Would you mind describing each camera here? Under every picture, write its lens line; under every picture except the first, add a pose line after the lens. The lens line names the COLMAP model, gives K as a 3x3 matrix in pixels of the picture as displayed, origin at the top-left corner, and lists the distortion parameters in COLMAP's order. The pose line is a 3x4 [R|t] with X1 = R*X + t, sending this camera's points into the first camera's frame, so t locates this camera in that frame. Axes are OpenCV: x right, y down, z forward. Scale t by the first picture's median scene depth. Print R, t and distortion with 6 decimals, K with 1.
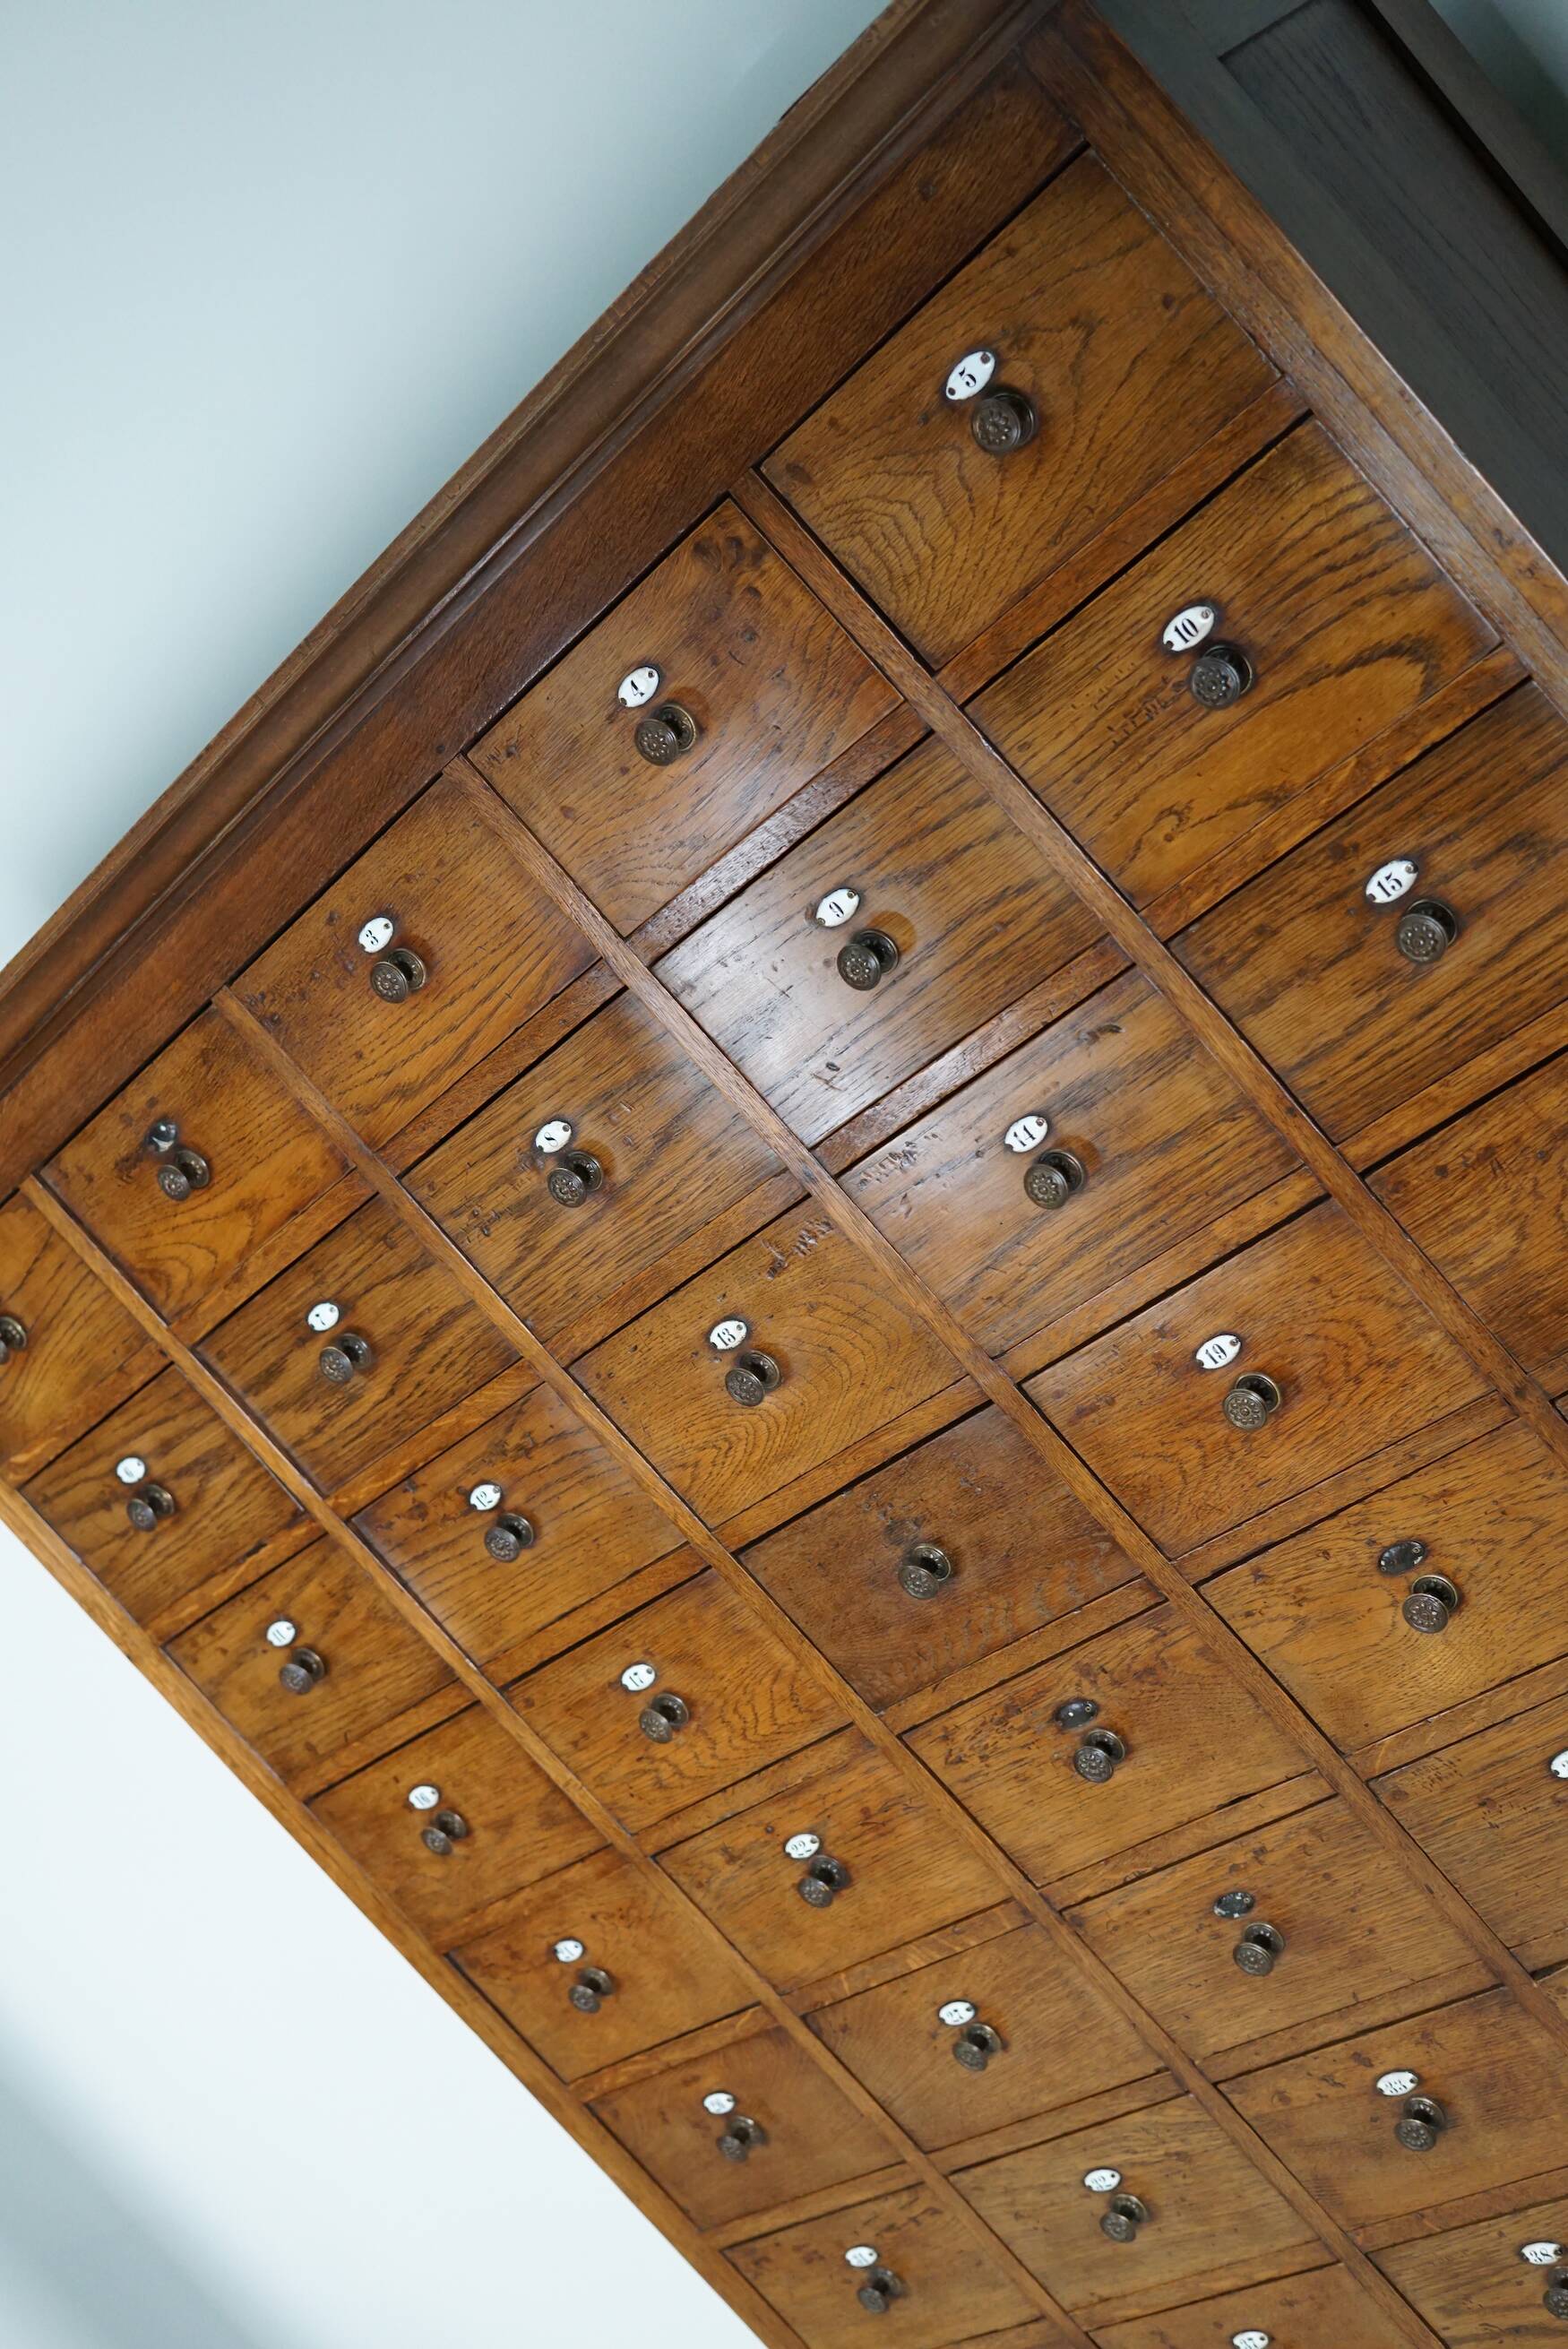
lens RADIAL K [[3025.2, 0, 794.4], [0, 3025.2, 1171.7], [0, 0, 1]] dist [-0.146773, 0.308445]
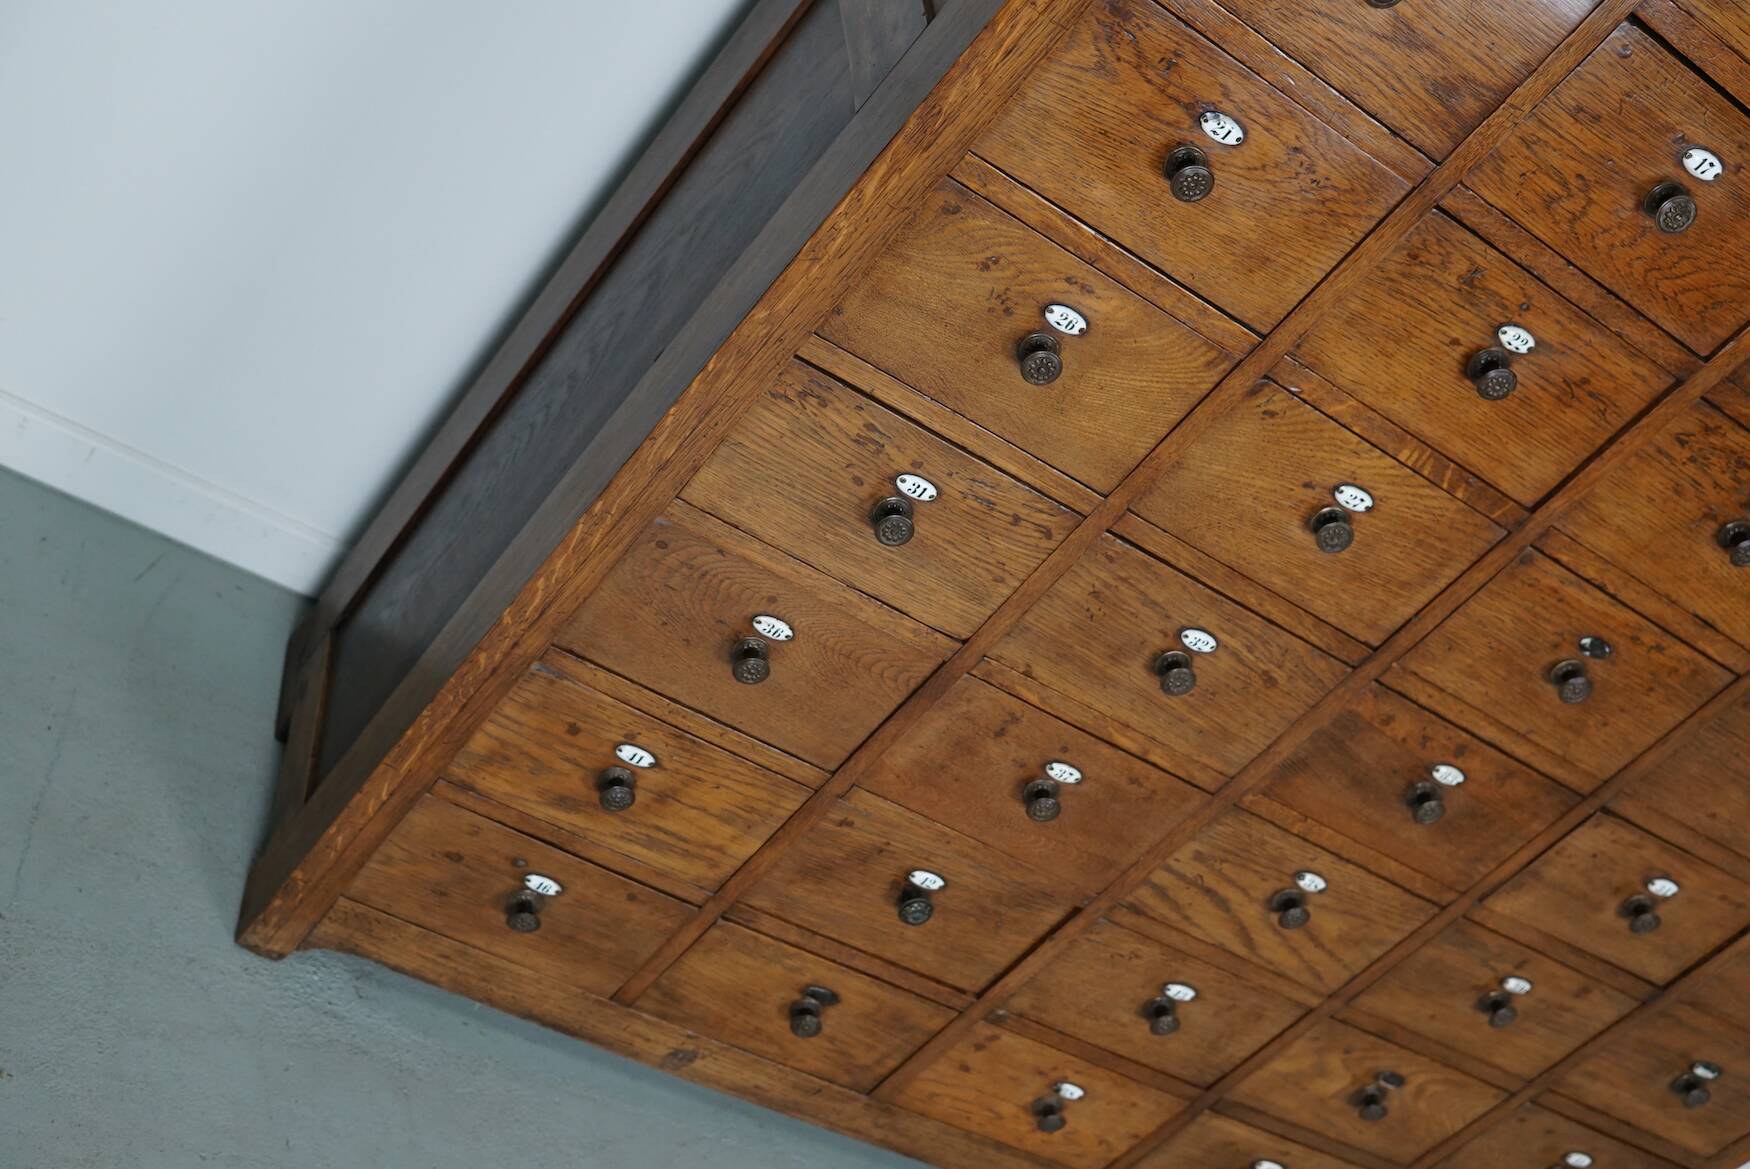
lens RADIAL K [[2254.0, 0, 865.1], [0, 2254.0, 588.8], [0, 0, 1]] dist [-0.146773, 0.308445]
pose [[0.065831, 0.354103, 0.932887, -0.731038], [-0.764121, 0.619134, -0.181087, 0.630380], [-0.641705, -0.700917, 0.311336, 0.948266]]
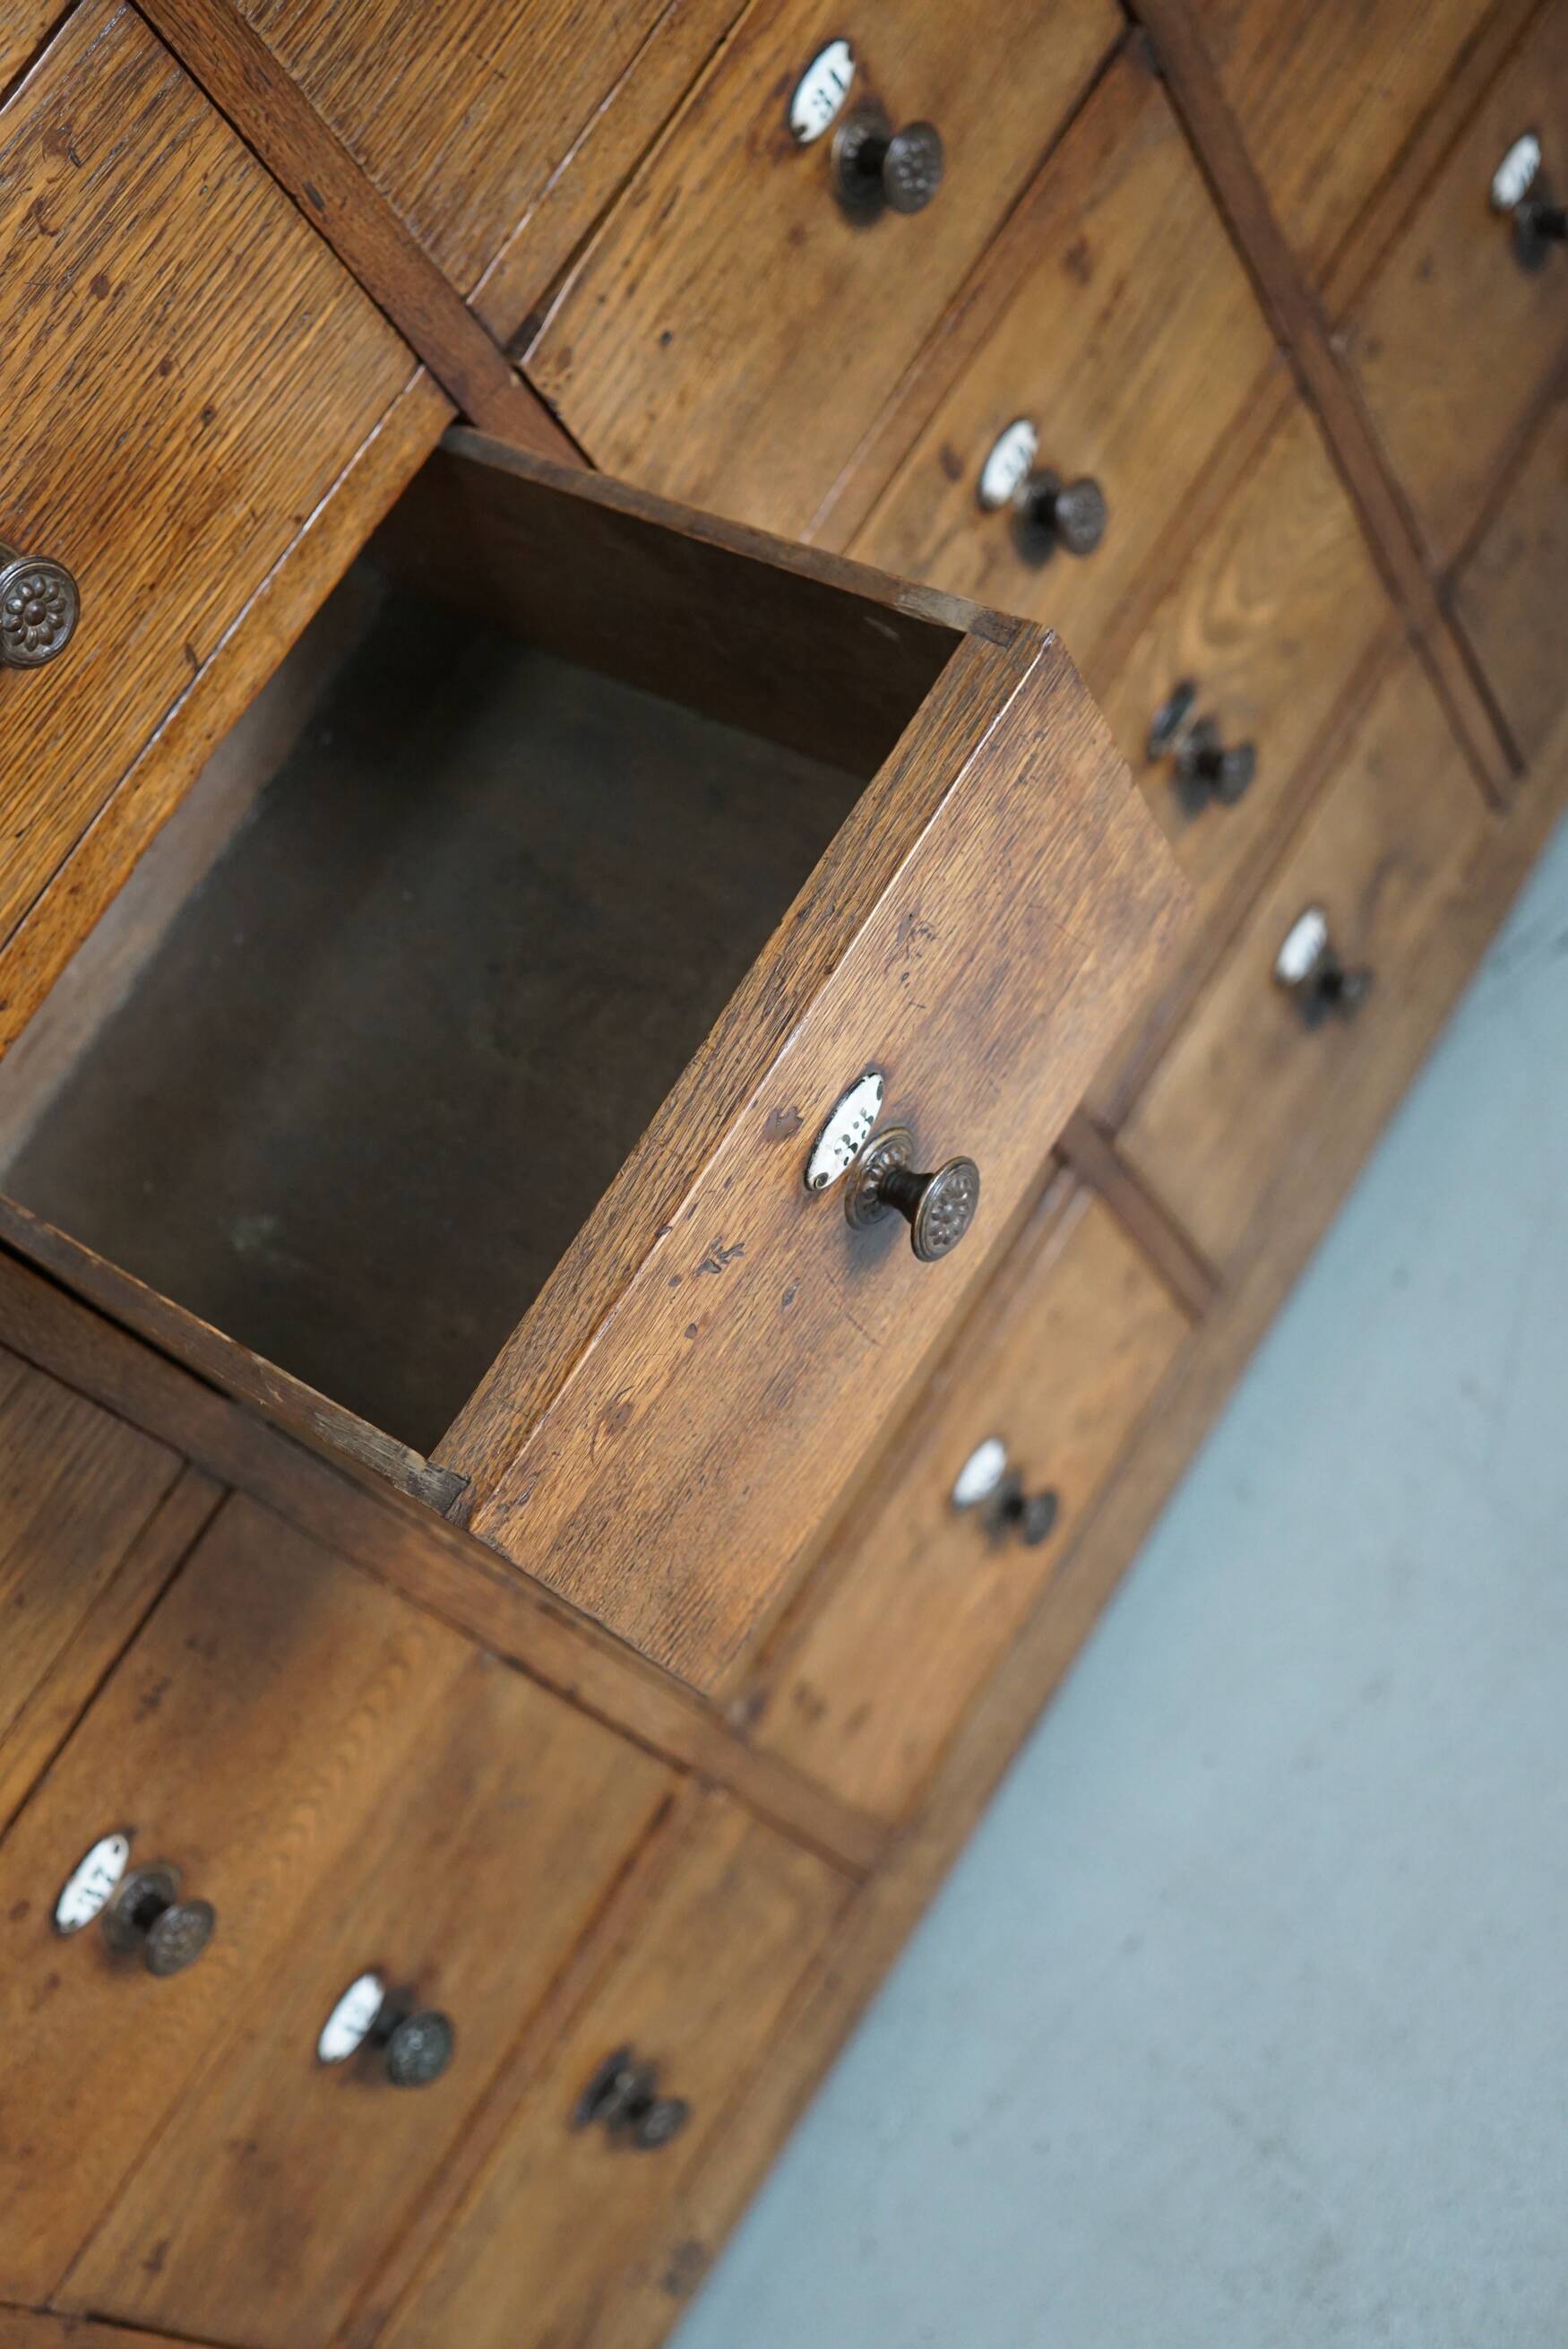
lens RADIAL K [[3050.7, 0, 797.7], [0, 3050.7, 1176.0], [0, 0, 1]] dist [-0.152492, 0.342084]
pose [[0.270715, -0.379779, 0.884580, -0.181393], [0.438988, 0.866490, 0.237666, 0.281280], [-0.856740, 0.323980, 0.401290, 0.803727]]
